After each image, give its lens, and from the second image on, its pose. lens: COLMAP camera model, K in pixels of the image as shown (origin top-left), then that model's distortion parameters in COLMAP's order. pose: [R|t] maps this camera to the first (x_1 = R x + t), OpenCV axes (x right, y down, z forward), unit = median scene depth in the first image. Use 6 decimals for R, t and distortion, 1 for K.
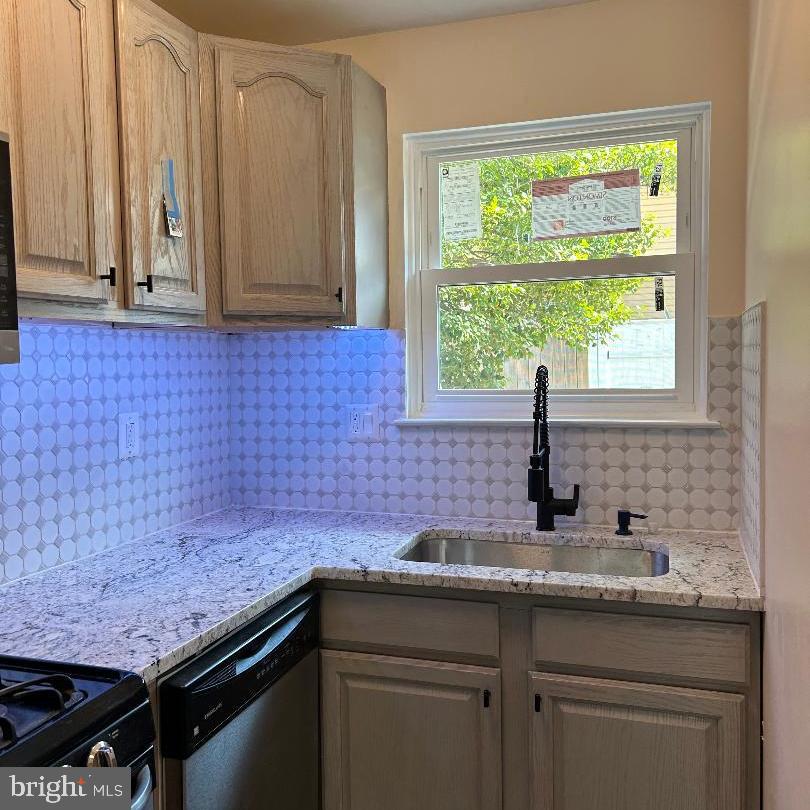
lens RADIAL K [[810.0, 0, 391.5], [0, 810.0, 398.5], [0, 0, 1]] dist [0.049334, 0.000000]
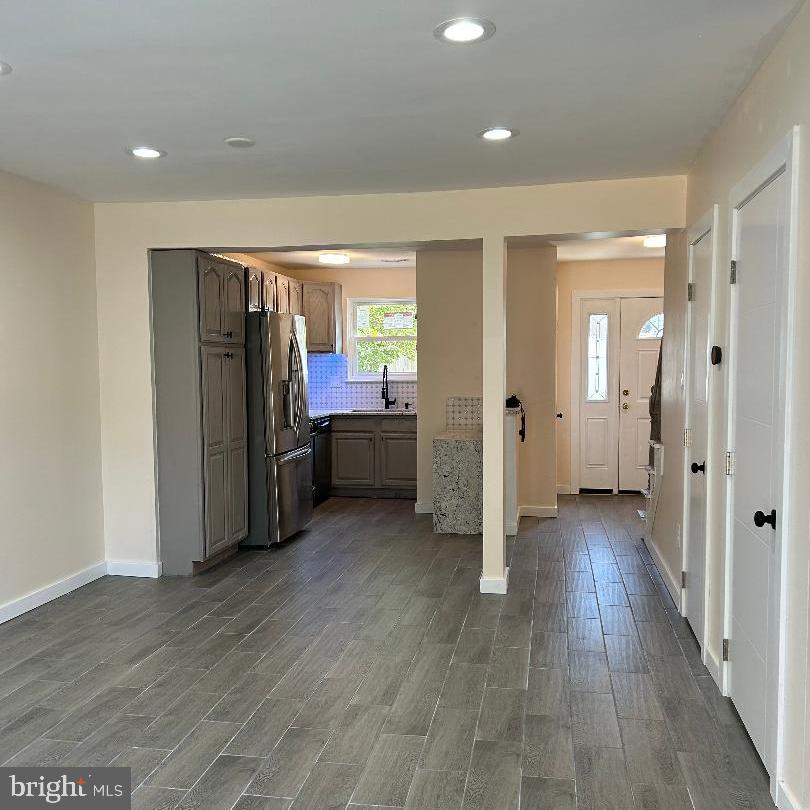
lens RADIAL K [[810.0, 0, 404.4], [0, 810.0, 409.6], [0, 0, 1]] dist [0.049334, 0.000000]
pose [[0.987371, 0.000561, 0.158422, -0.335896], [-0.001101, 0.999994, 0.003322, 0.158642], [-0.158420, -0.003454, 0.987366, -2.817207]]
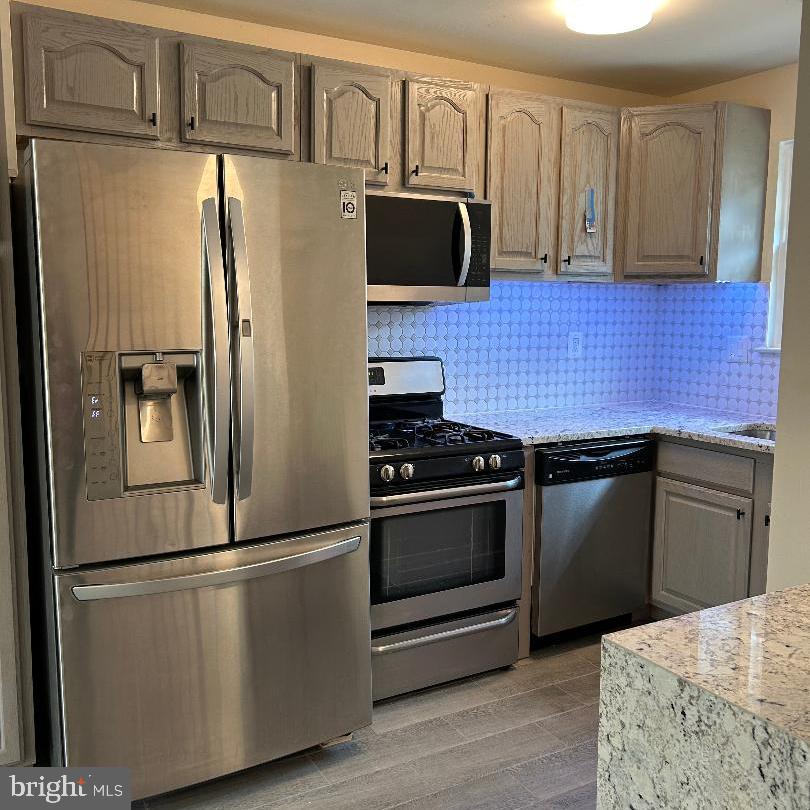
lens RADIAL K [[810.0, 0, 409.5], [0, 810.0, 391.3], [0, 0, 1]] dist [0.049334, 0.000000]
pose [[0.760954, 0.093571, -0.642023, 0.534290], [-0.054174, 0.995254, 0.080843, 0.022874], [0.646540, -0.026736, 0.762411, -0.551240]]
